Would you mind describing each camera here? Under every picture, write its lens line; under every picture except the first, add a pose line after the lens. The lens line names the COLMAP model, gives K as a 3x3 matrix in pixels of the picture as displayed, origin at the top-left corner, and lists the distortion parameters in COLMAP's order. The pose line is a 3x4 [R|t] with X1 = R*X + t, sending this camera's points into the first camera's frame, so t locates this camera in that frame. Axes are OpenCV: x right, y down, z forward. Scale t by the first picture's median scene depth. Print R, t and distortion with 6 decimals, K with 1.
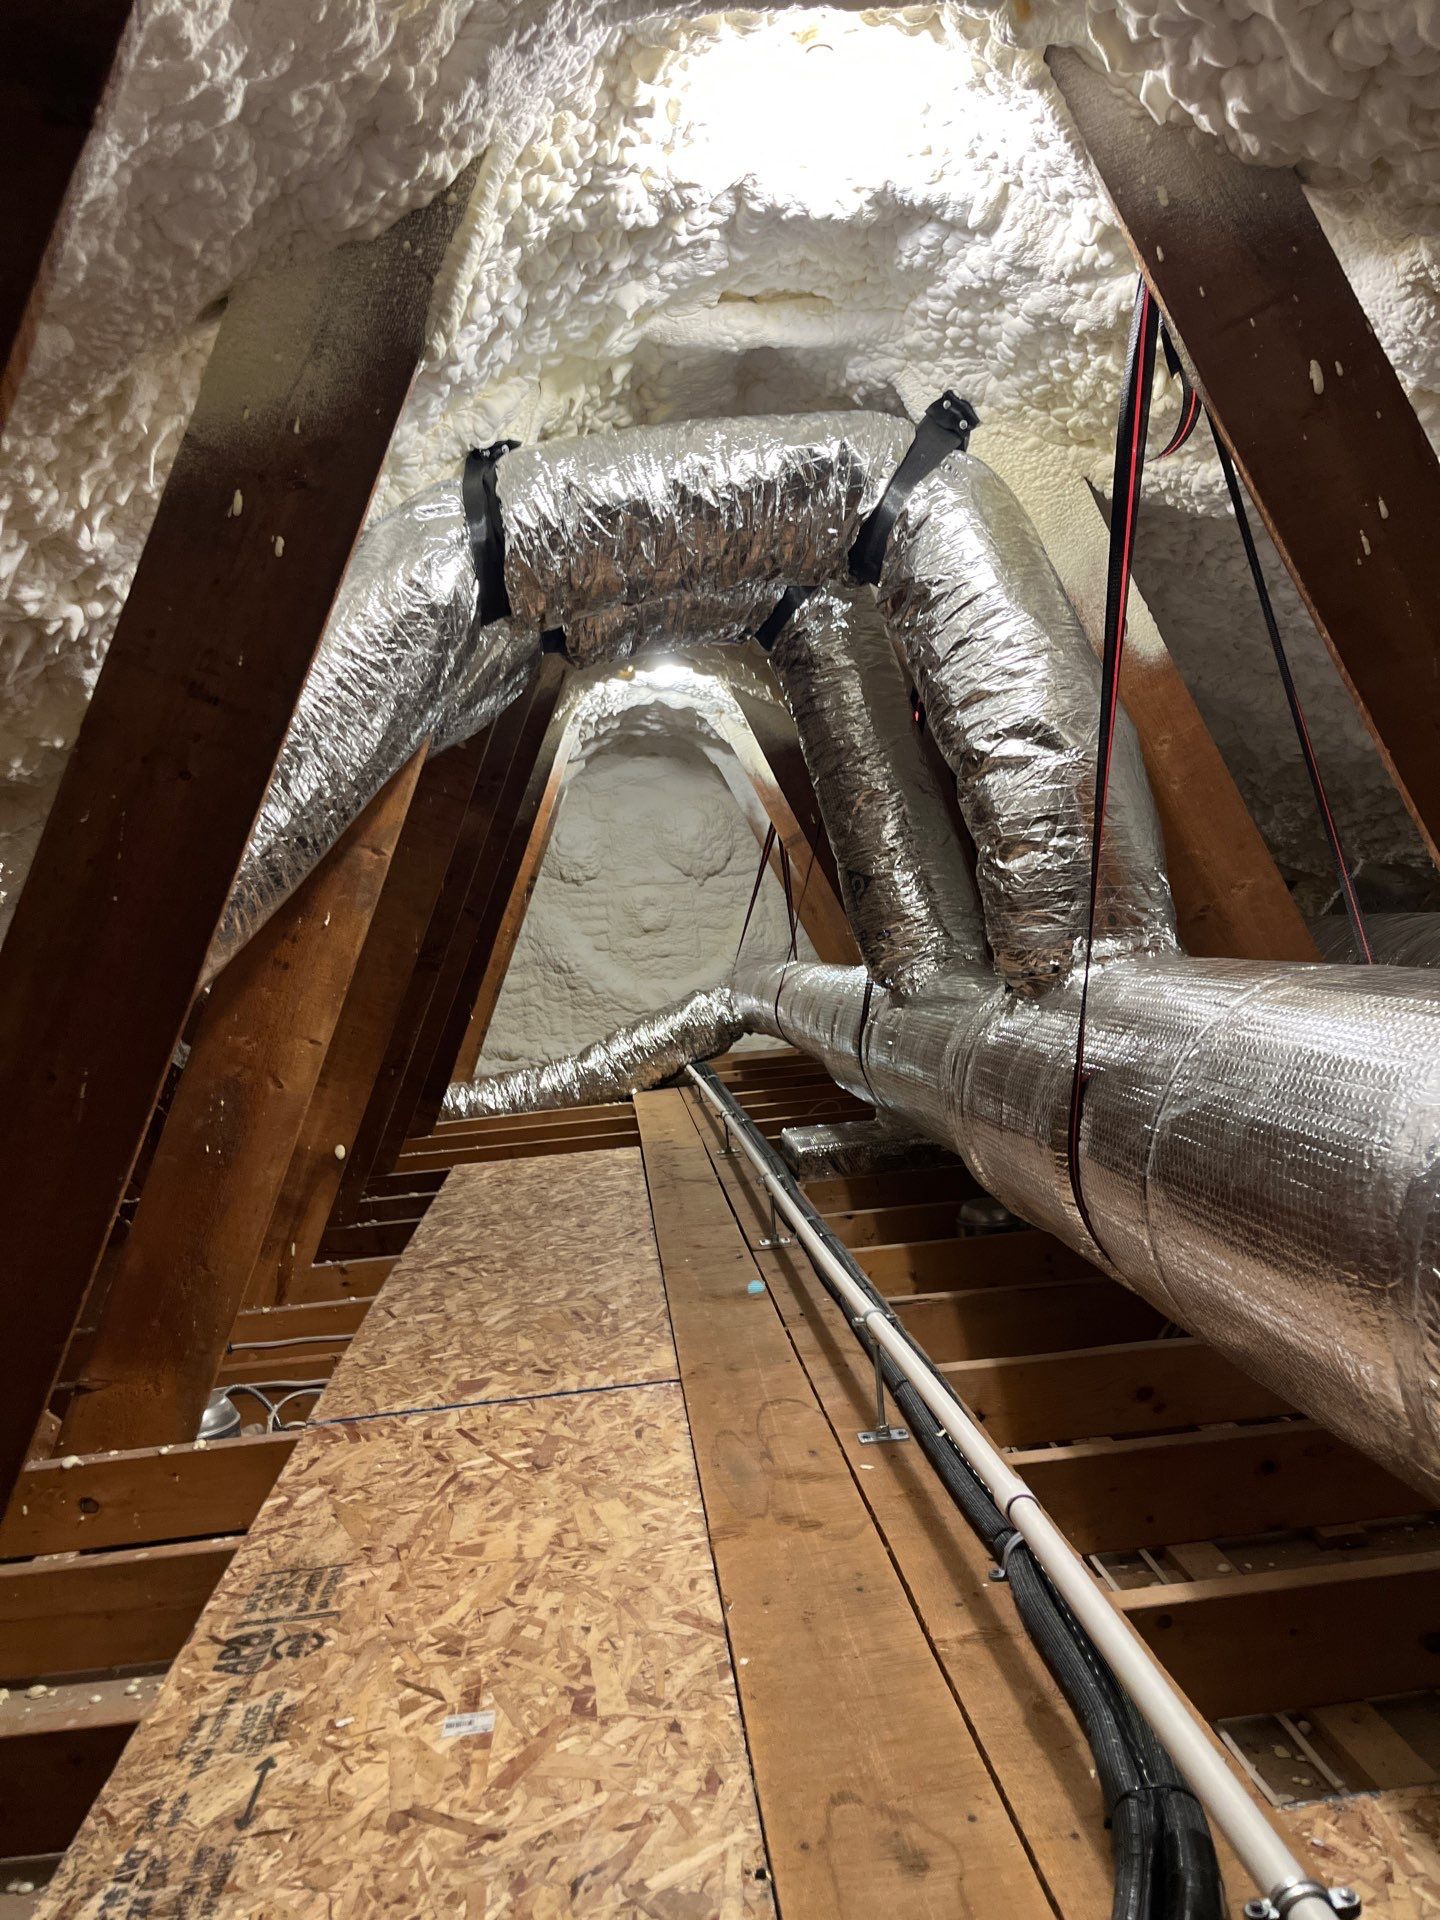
lens RADIAL K [[804.8, 0, 720.0], [0, 804.8, 960.0], [0, 0, 1]] dist [0.000551, 0.000157]
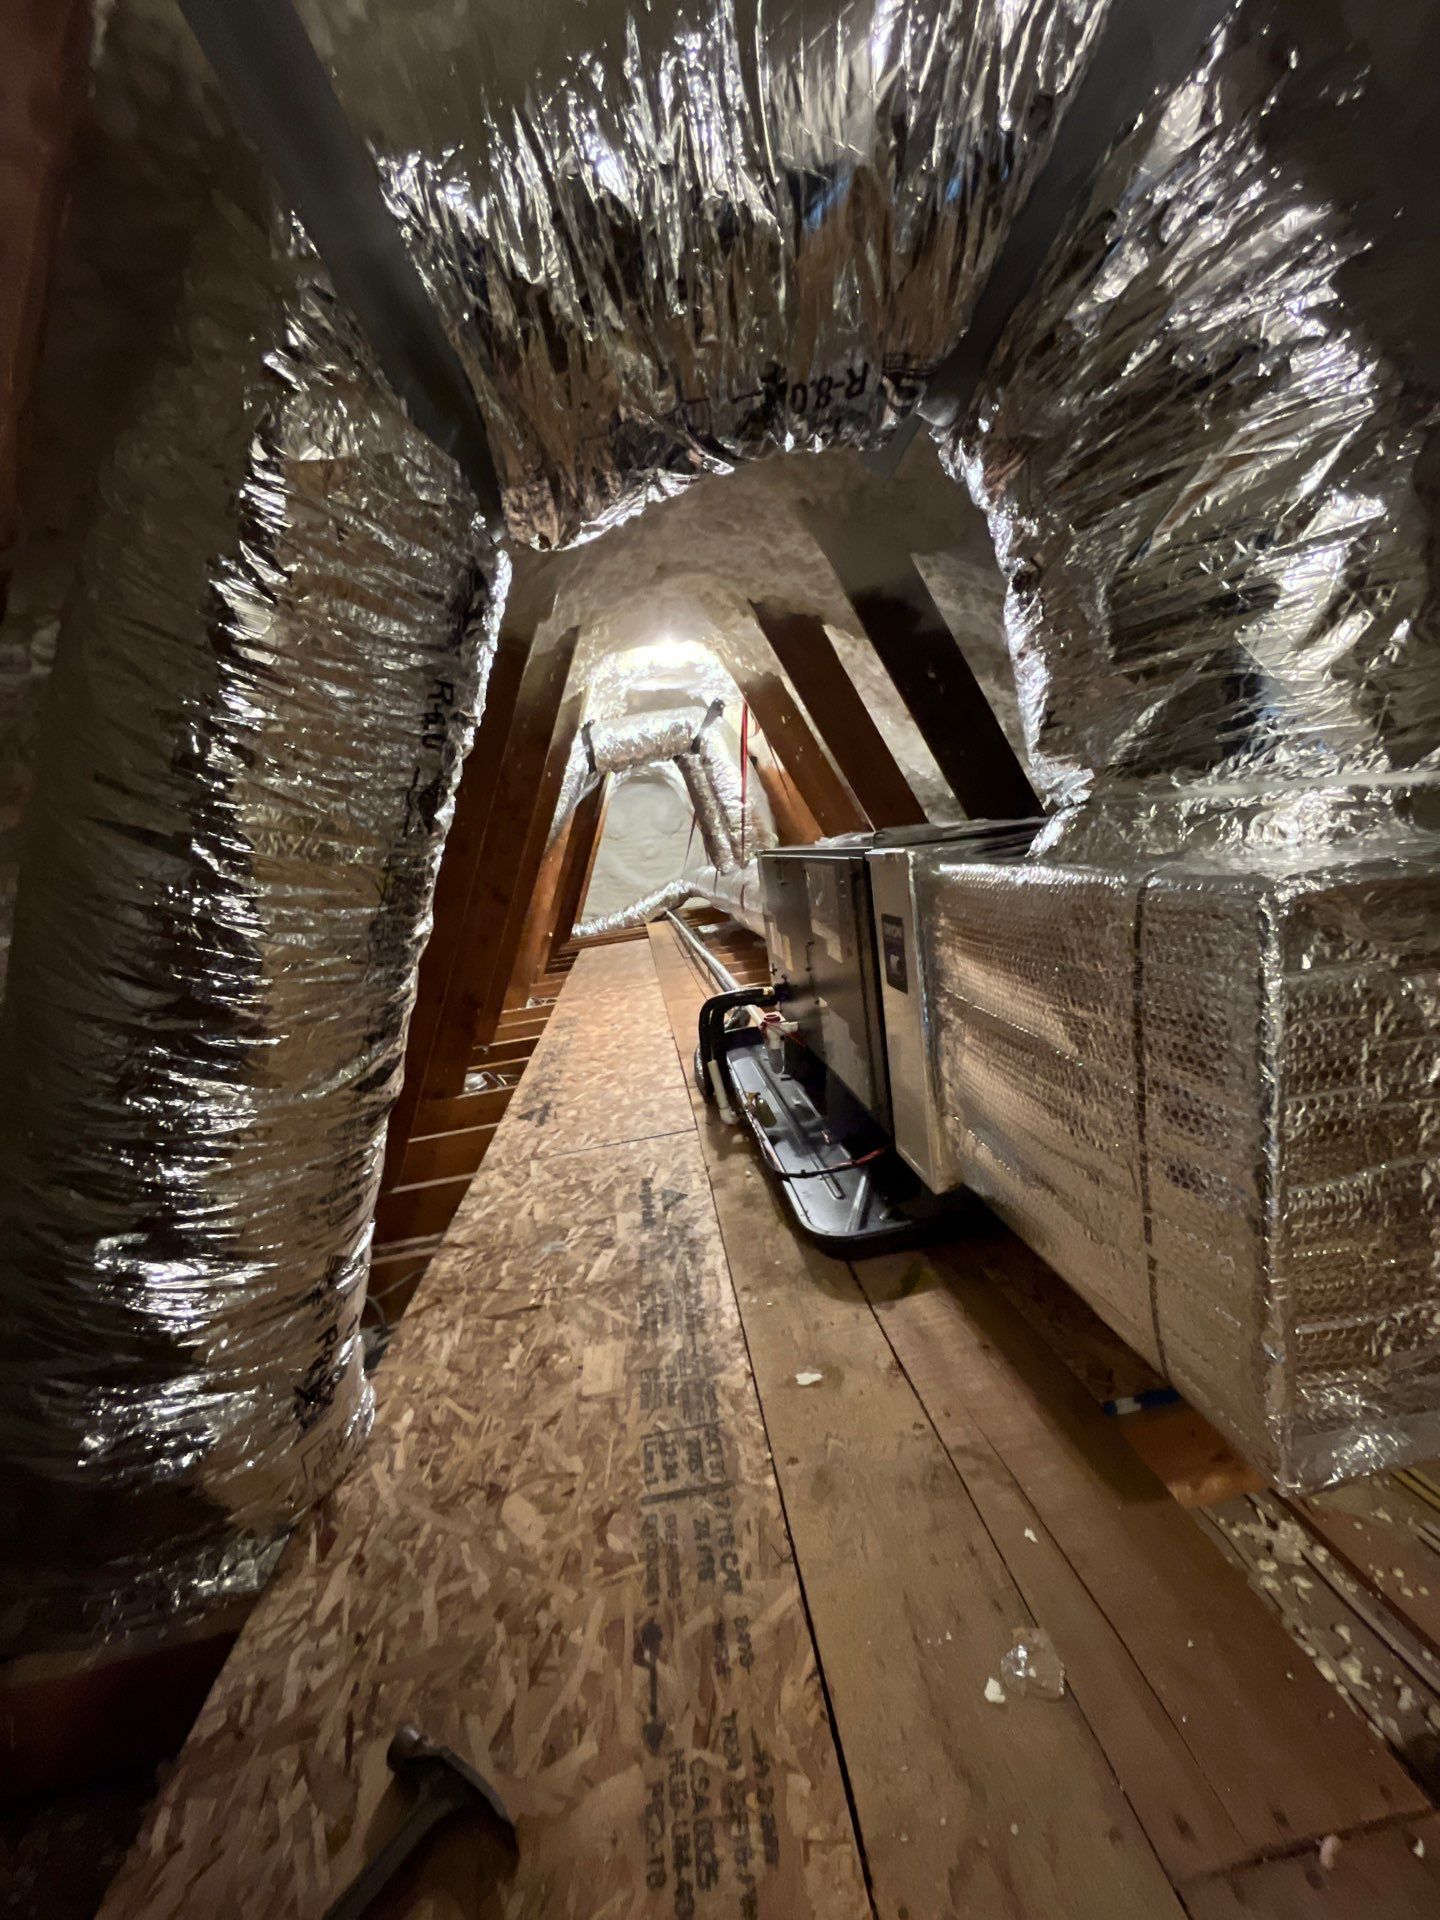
lens RADIAL K [[804.8, 0, 720.0], [0, 804.8, 960.0], [0, 0, 1]] dist [0.000551, 0.000157]
pose [[0.997394, -0.061225, -0.038168, 0.263954], [0.064659, 0.993239, 0.096415, 0.066224], [0.032007, -0.098632, 0.994609, -1.873525]]
